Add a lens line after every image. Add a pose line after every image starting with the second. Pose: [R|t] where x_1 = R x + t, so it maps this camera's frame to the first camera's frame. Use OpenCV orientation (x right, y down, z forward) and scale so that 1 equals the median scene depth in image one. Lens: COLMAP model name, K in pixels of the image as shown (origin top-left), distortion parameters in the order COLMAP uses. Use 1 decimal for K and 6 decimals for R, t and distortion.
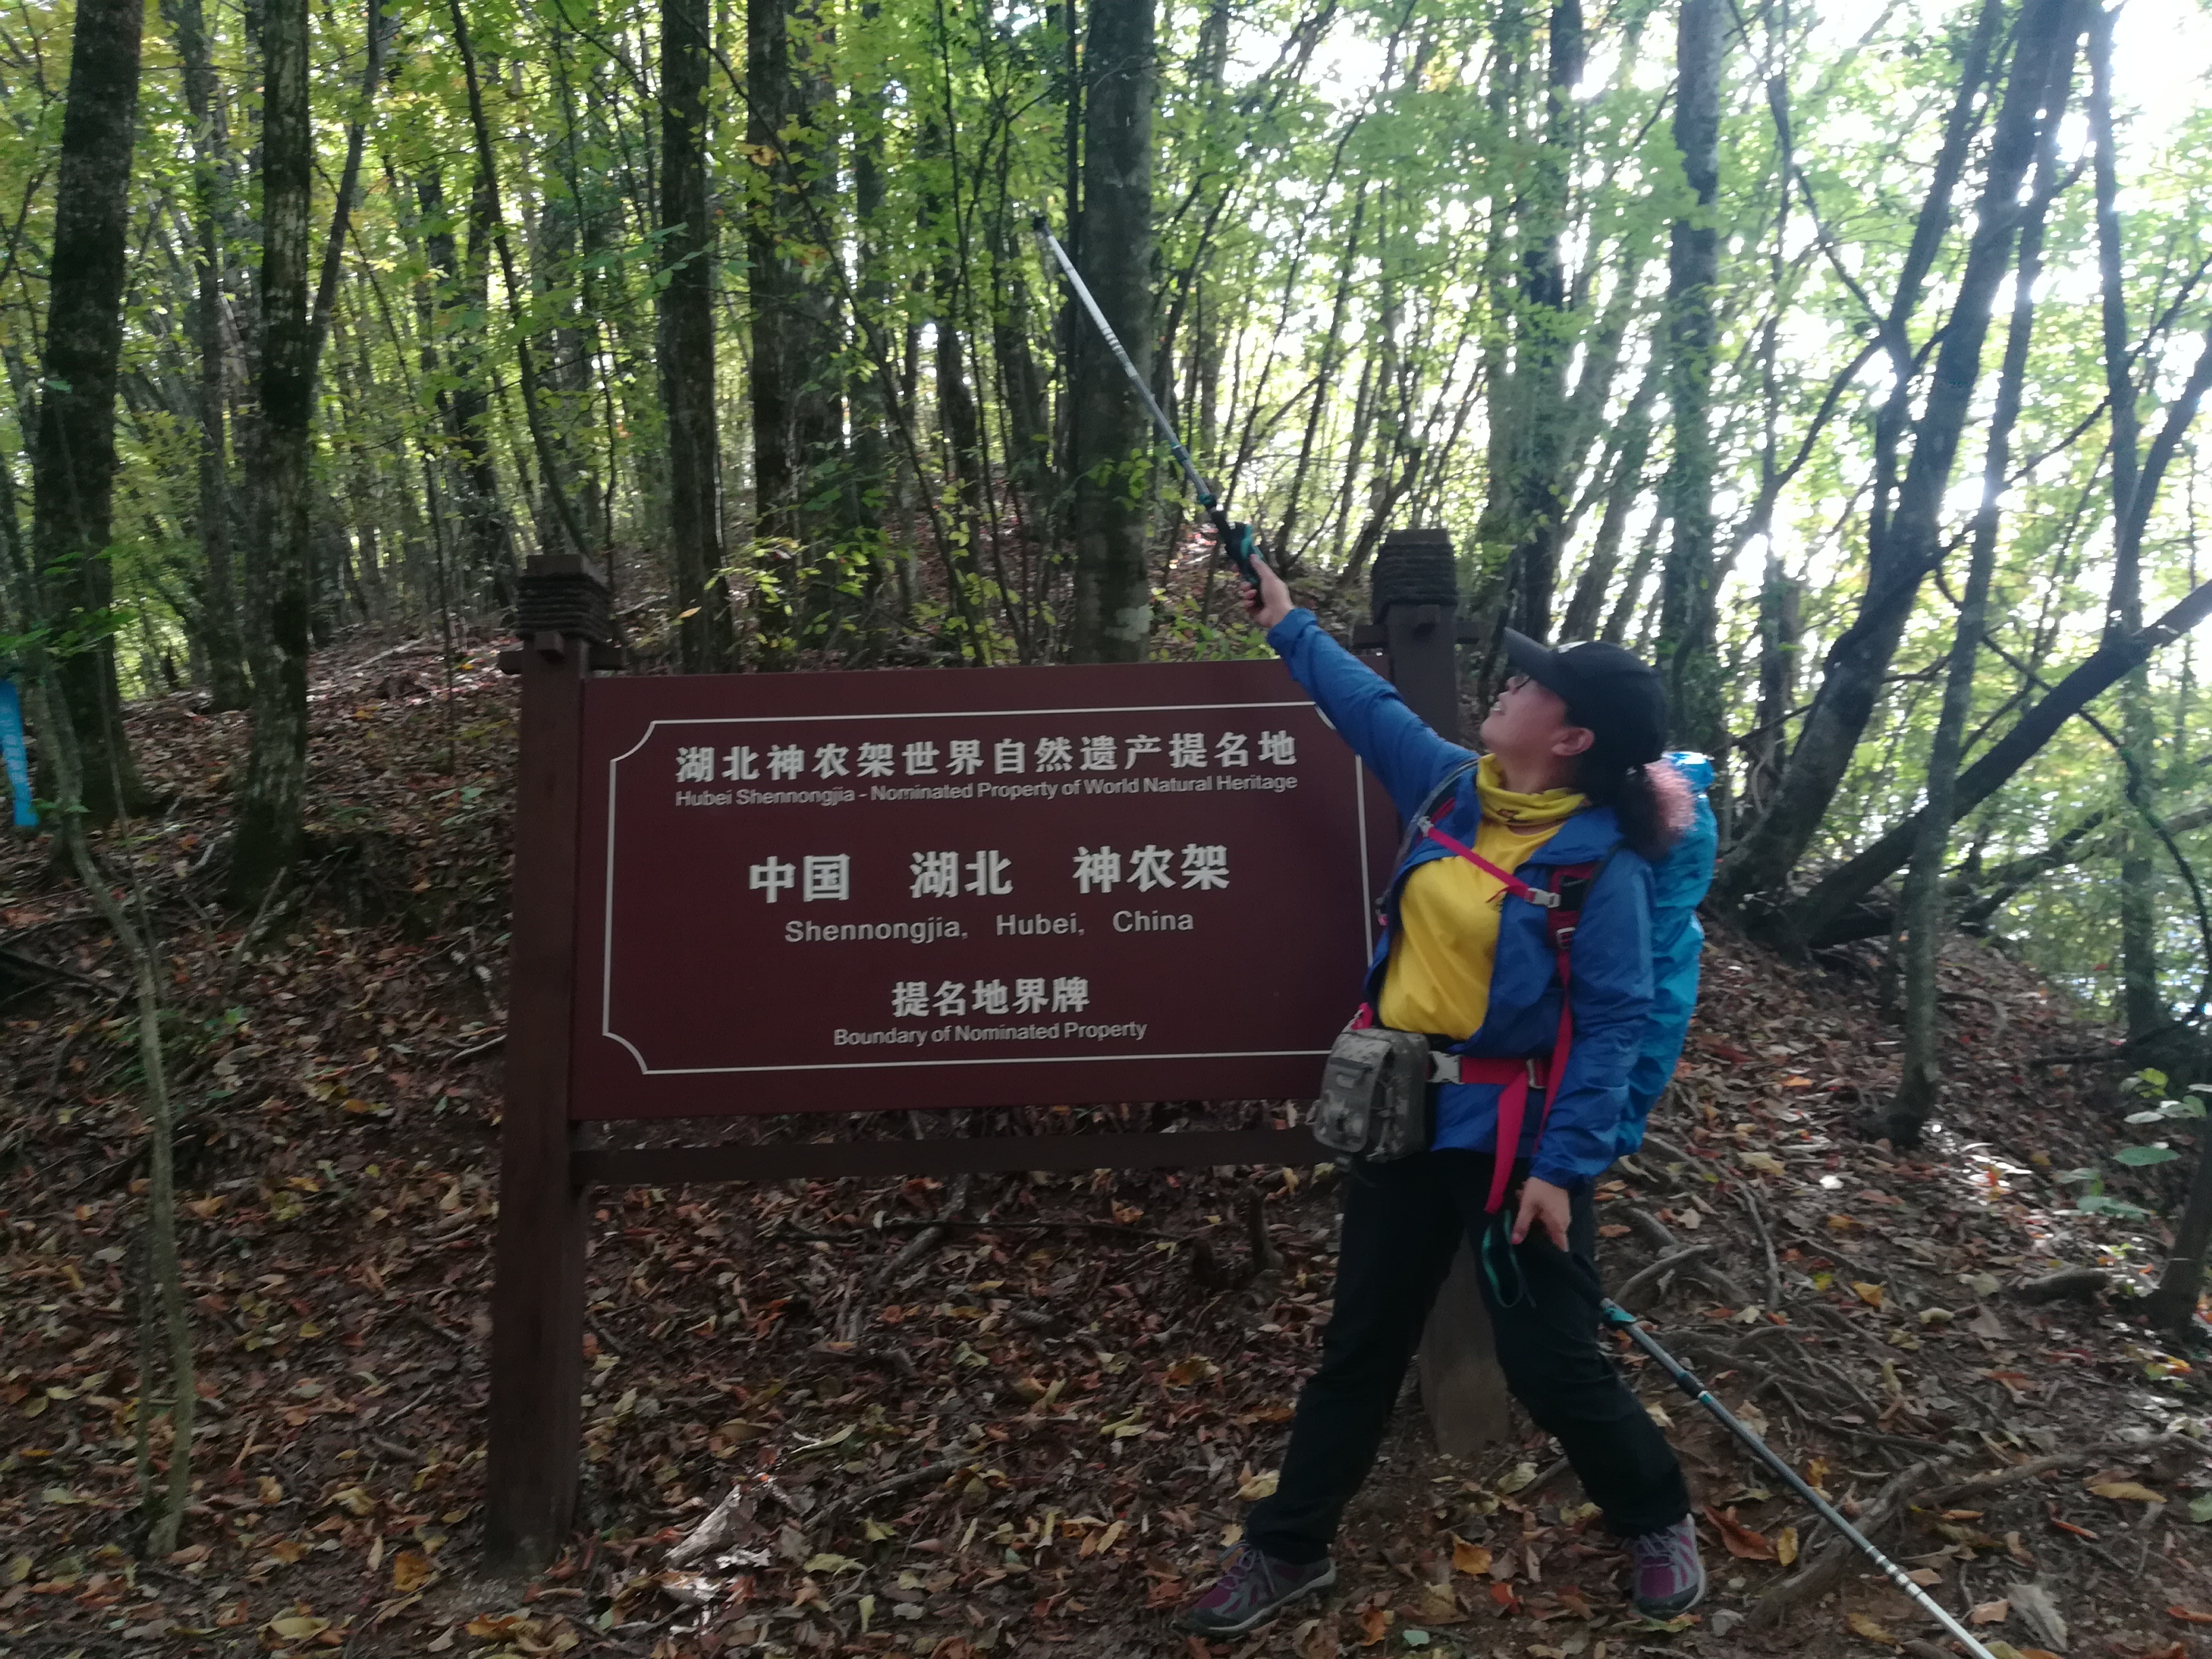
lens RADIAL K [[1745.3, 0, 1096.4], [0, 1745.3, 809.9], [0, 0, 1]] dist [0.066888, -0.092093]
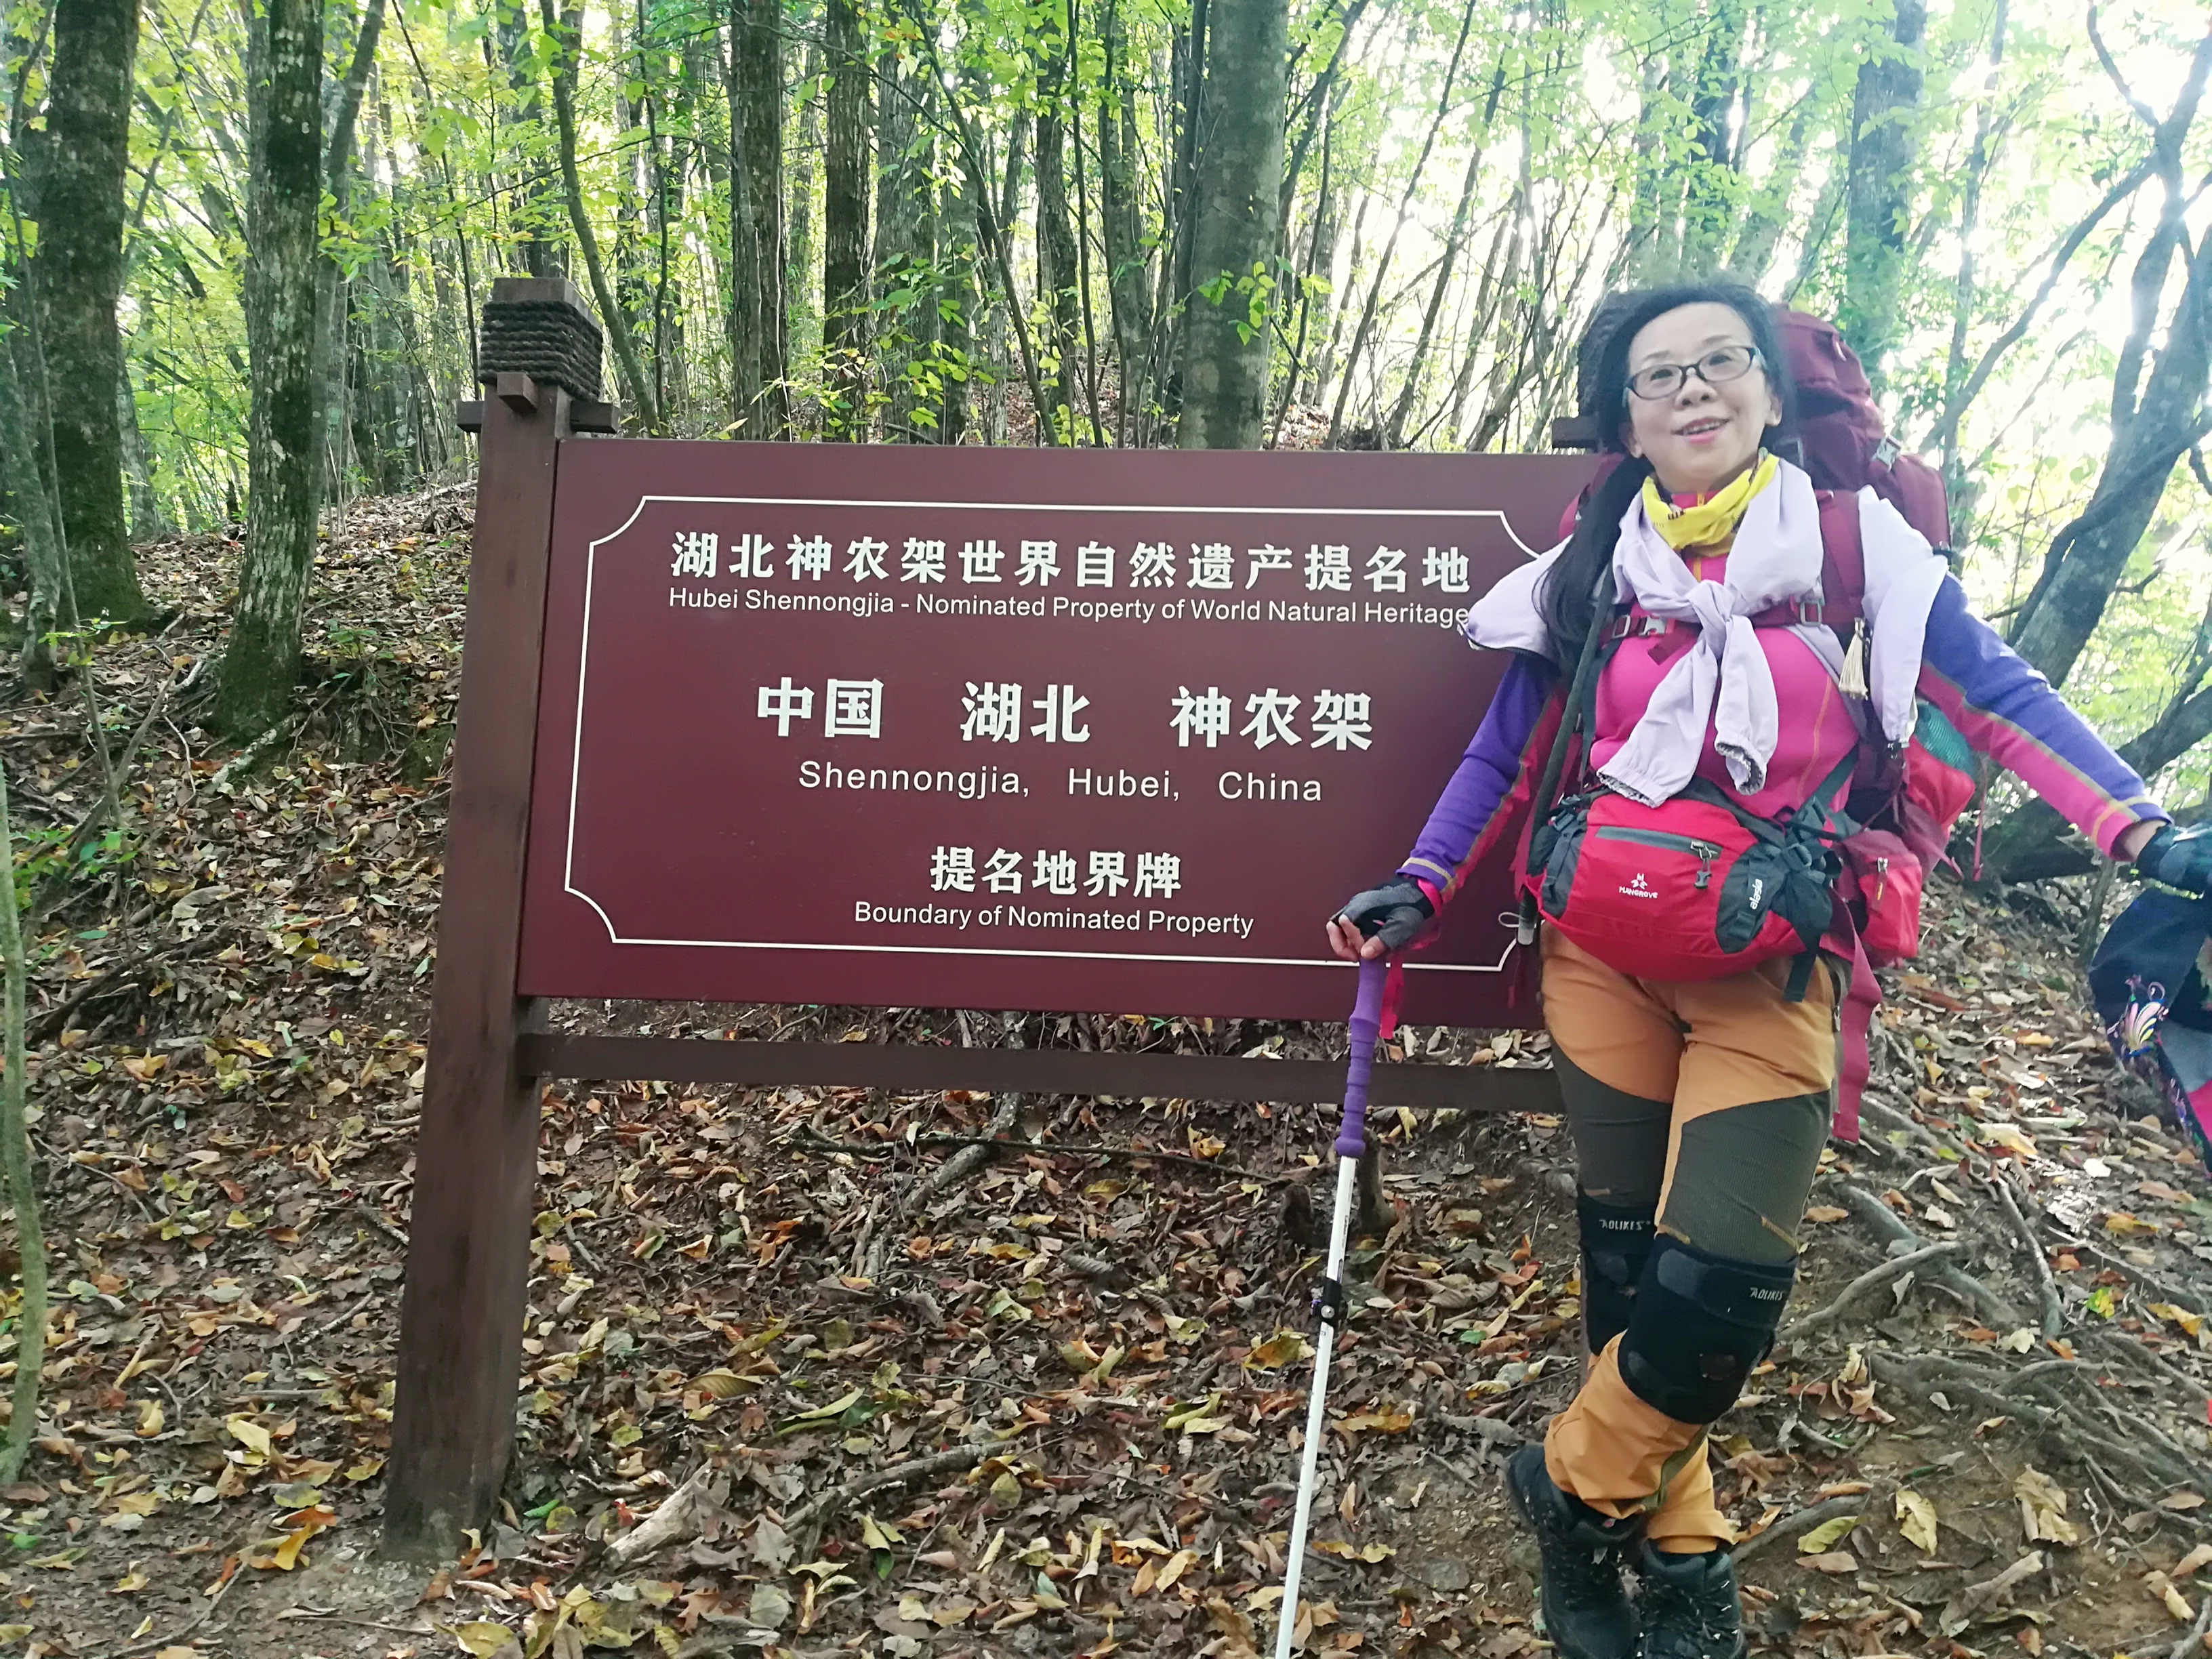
lens RADIAL K [[1733.6, 0, 1094.1], [0, 1733.6, 829.3], [0, 0, 1]] dist [0.065117, -0.087068]
pose [[0.997450, 0.056673, -0.043375, -0.010596], [-0.053687, 0.996296, 0.067167, 0.034220], [0.047021, -0.064667, 0.996798, 0.226307]]
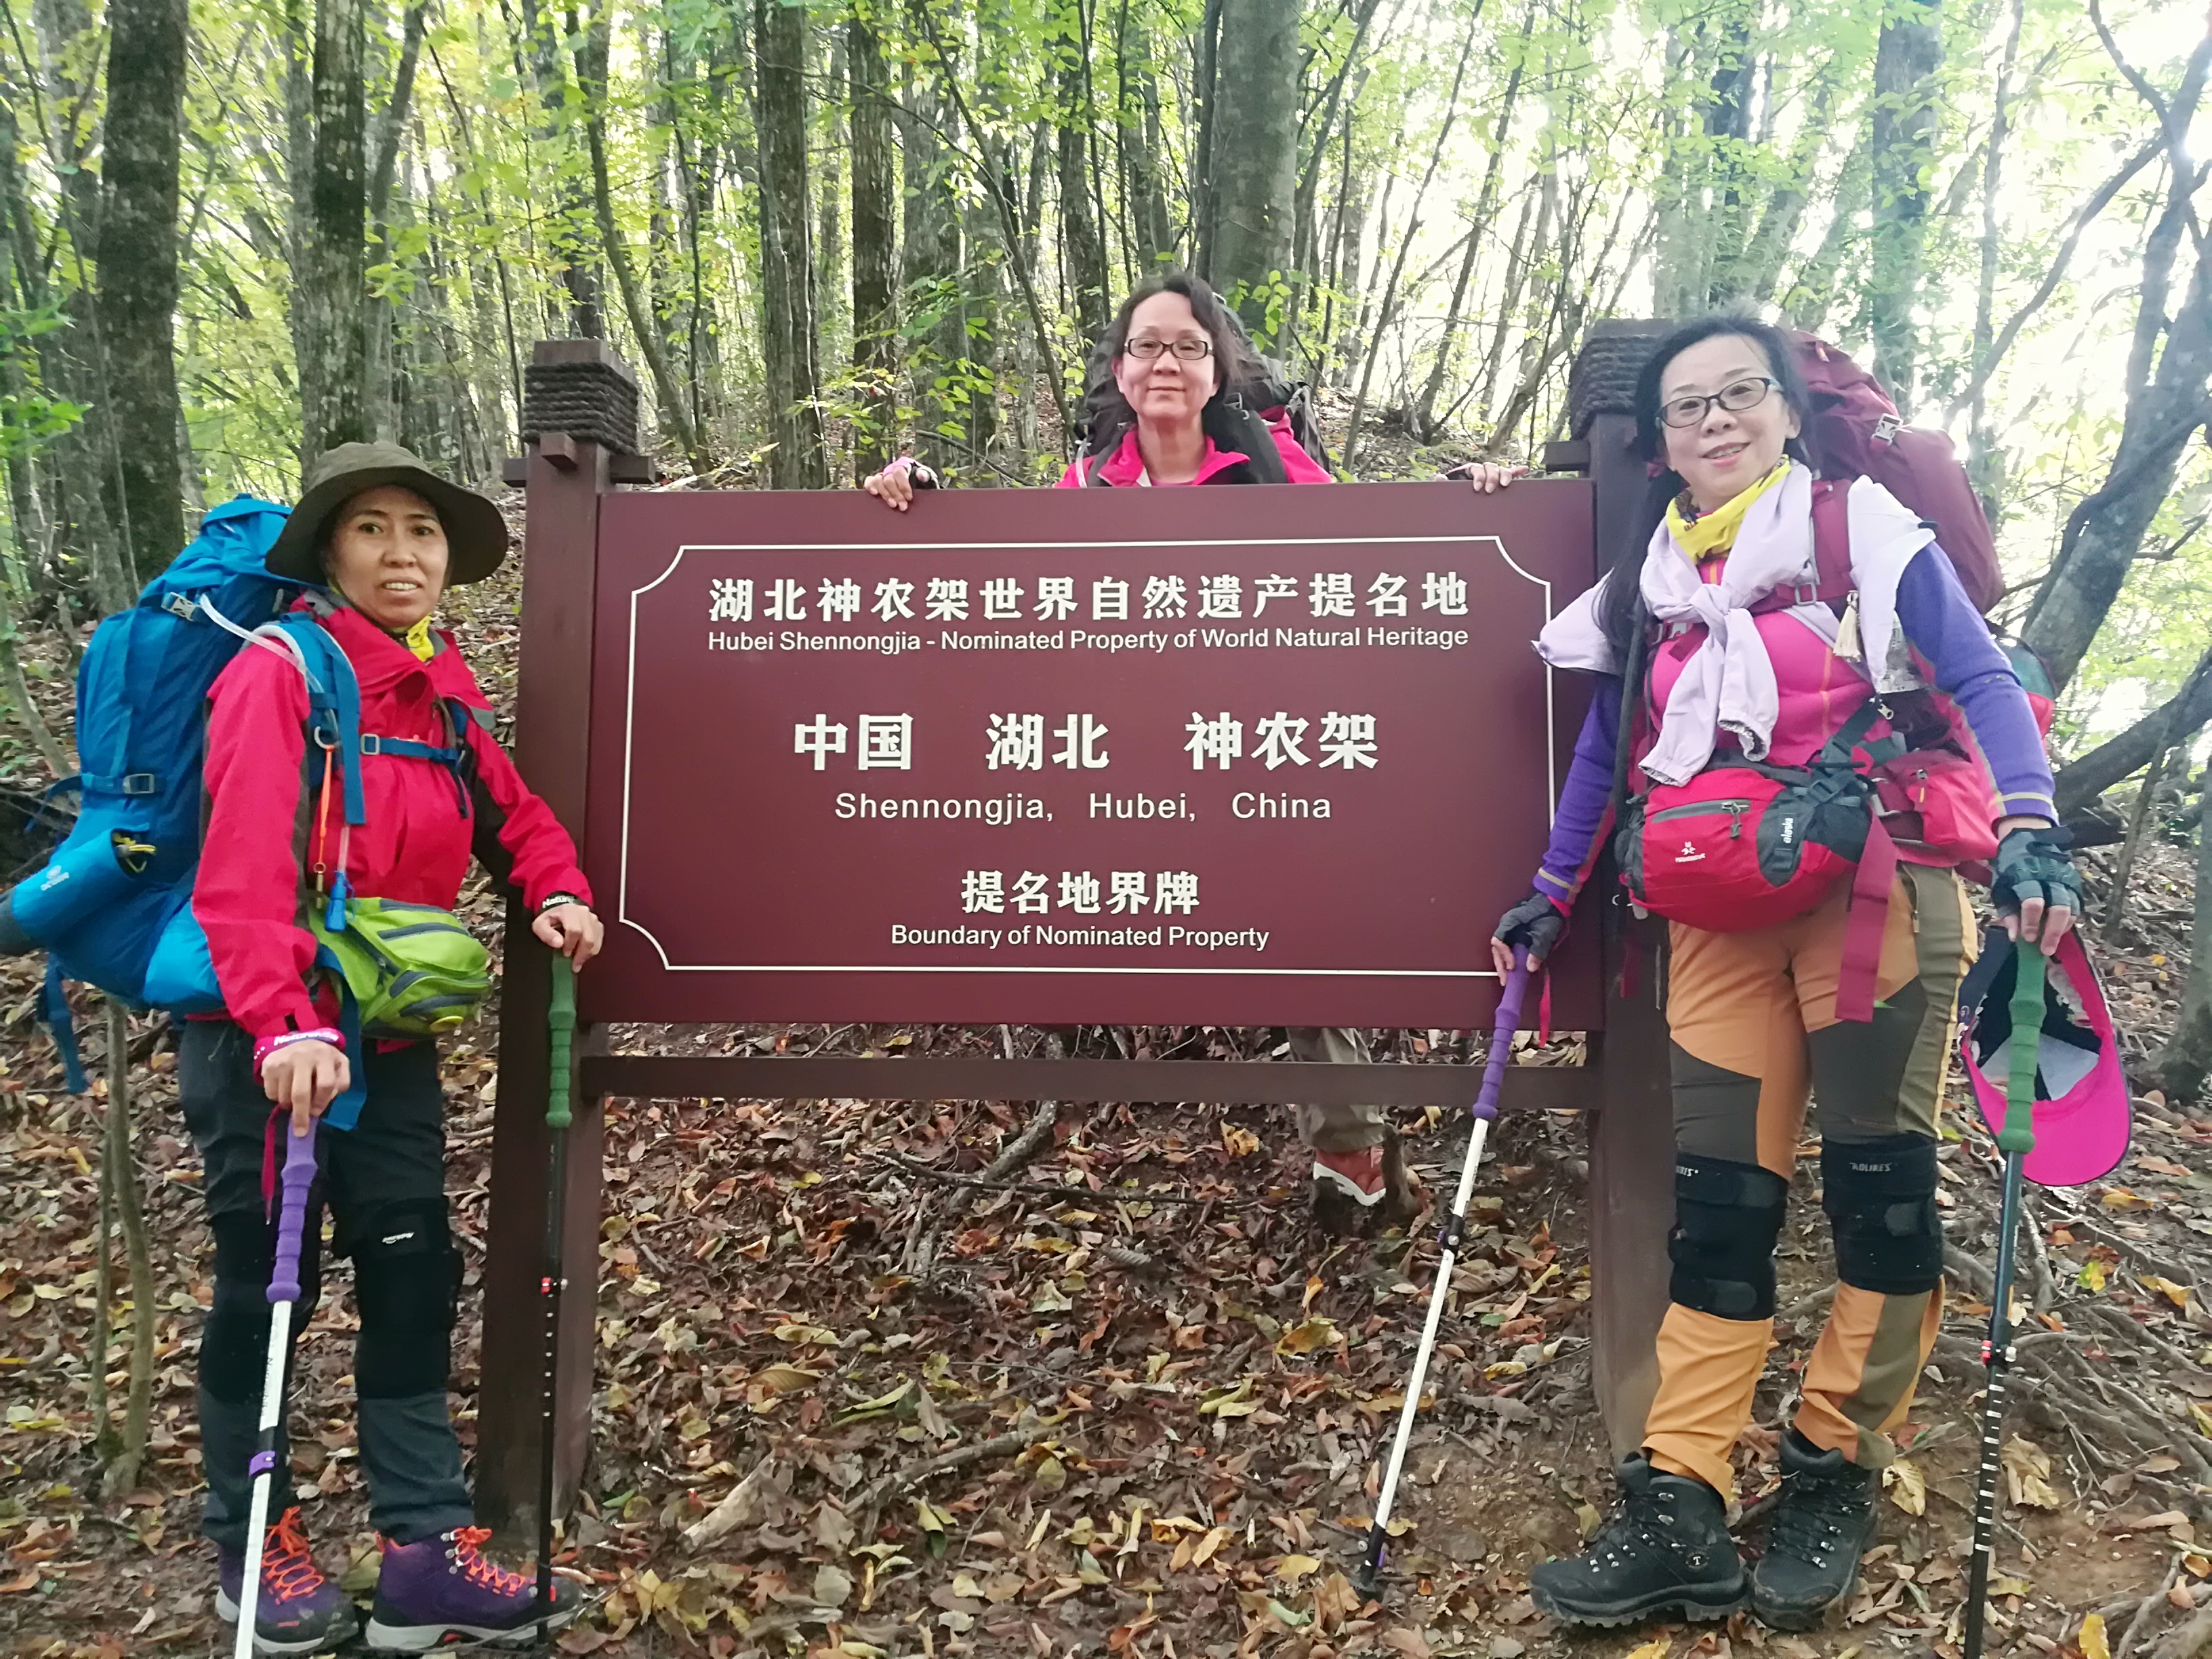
lens RADIAL K [[1728.2, 0, 1095.8], [0, 1728.2, 837.7], [0, 0, 1]] dist [0.065312, -0.086494]
pose [[0.997207, 0.029072, -0.068798, 0.002043], [-0.023187, 0.996124, 0.084852, 0.012020], [0.070998, -0.083020, 0.994016, 0.189202]]
